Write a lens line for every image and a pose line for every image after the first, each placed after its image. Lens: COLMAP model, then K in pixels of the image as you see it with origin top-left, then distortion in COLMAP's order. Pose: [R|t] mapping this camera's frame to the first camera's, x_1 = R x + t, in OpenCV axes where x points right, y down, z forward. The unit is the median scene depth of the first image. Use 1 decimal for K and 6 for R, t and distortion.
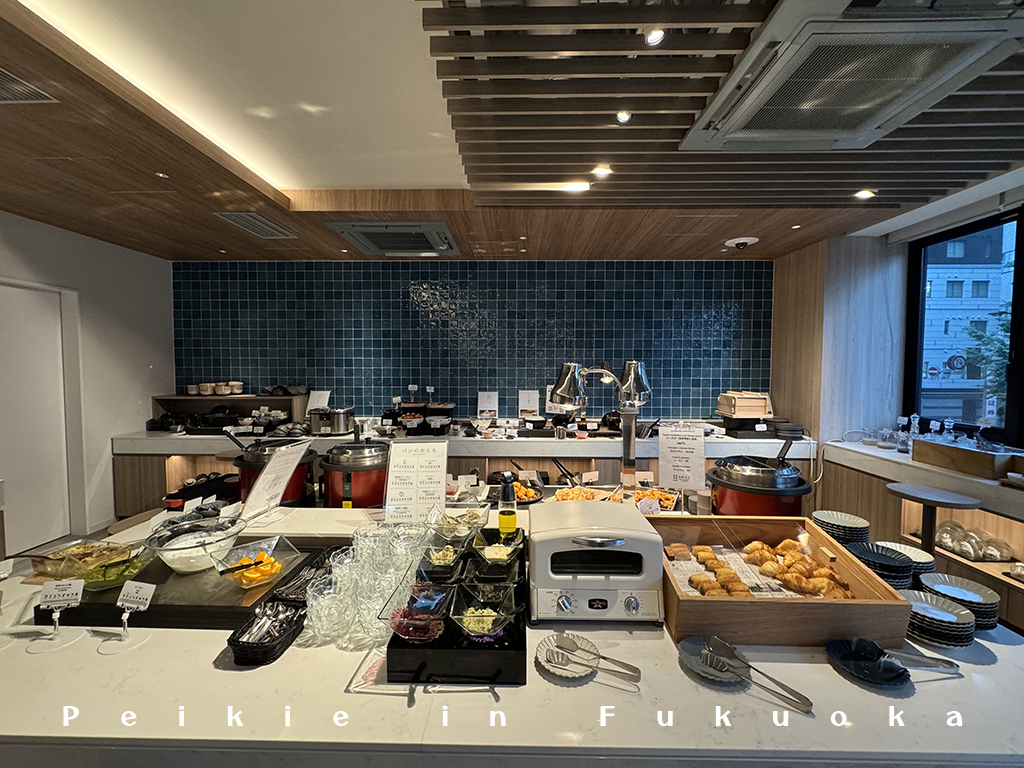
lens RADIAL K [[413.0, 0, 511.5], [0, 413.0, 383.4], [0, 0, 1]] dist [-0.003023, 0.000340]
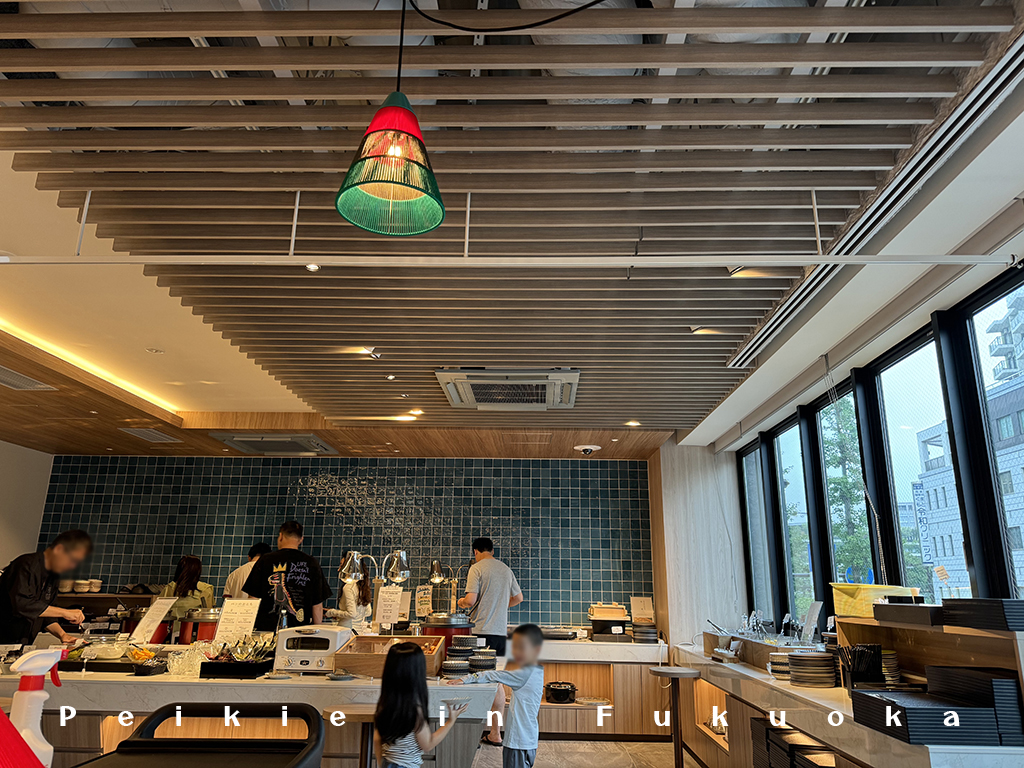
lens RADIAL K [[725.8, 0, 515.9], [0, 725.8, 380.9], [0, 0, 1]] dist [0.043079, -0.042239]
pose [[0.999855, 0.007633, -0.015253, 0.332722], [-0.012009, 0.950085, -0.311759, 0.076756], [0.012112, 0.311897, 0.950039, -0.751328]]
